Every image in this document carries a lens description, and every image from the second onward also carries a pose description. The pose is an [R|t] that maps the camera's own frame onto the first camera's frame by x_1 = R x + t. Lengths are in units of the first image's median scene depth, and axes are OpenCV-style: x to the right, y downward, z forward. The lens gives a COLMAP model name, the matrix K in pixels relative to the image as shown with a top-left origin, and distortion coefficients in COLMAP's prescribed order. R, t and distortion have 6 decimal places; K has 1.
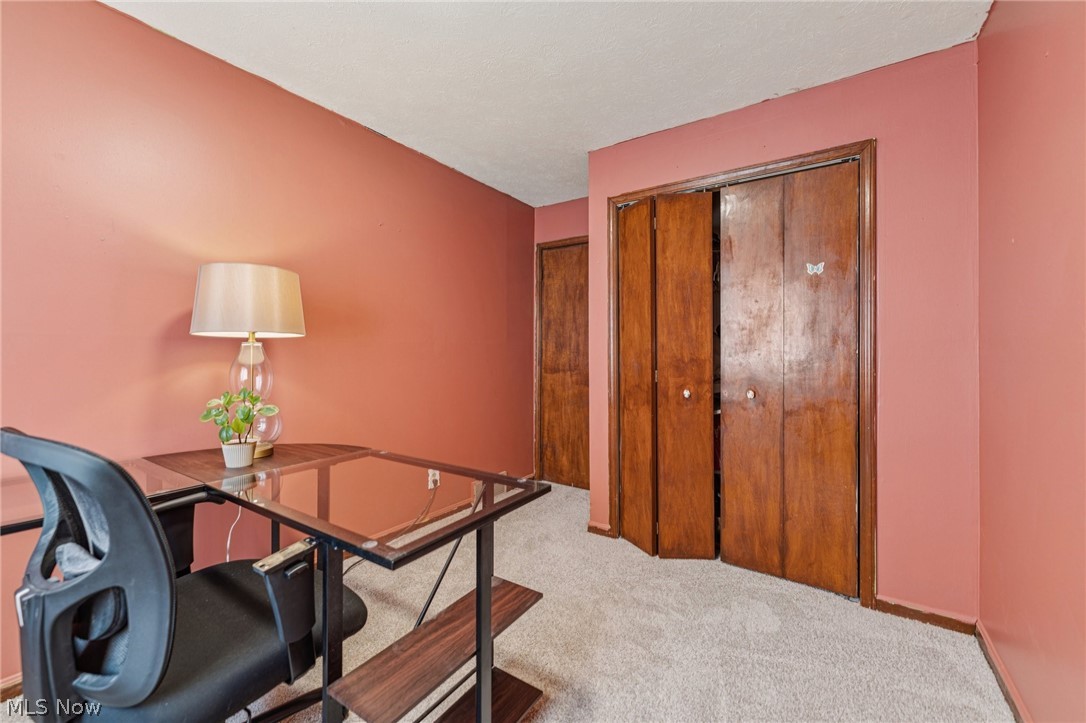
lens RADIAL K [[438.5, 0, 546.4], [0, 438.5, 352.5], [0, 0, 1]] dist [-0.000252, -0.000093]
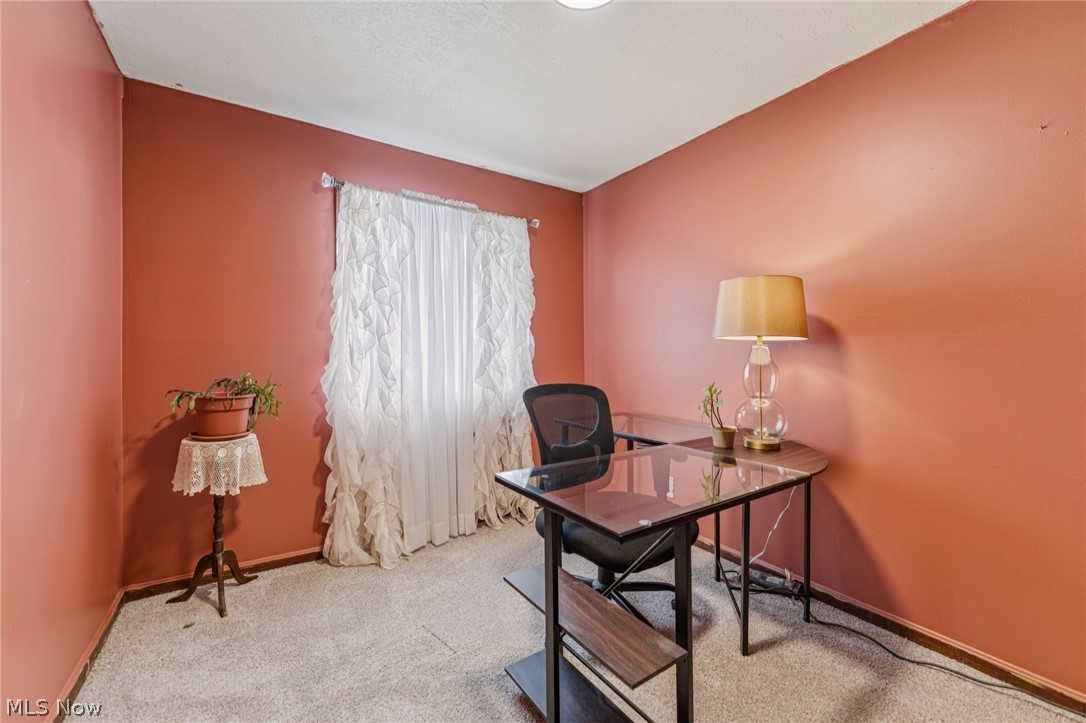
lens RADIAL K [[438.5, 0, 546.4], [0, 438.5, 352.5], [0, 0, 1]] dist [-0.000252, -0.000093]
pose [[-0.382353, 0.005757, -0.923999, 0.587805], [0.015237, 0.999884, -0.000075, -0.011341], [0.923891, -0.014108, -0.382396, 0.917928]]
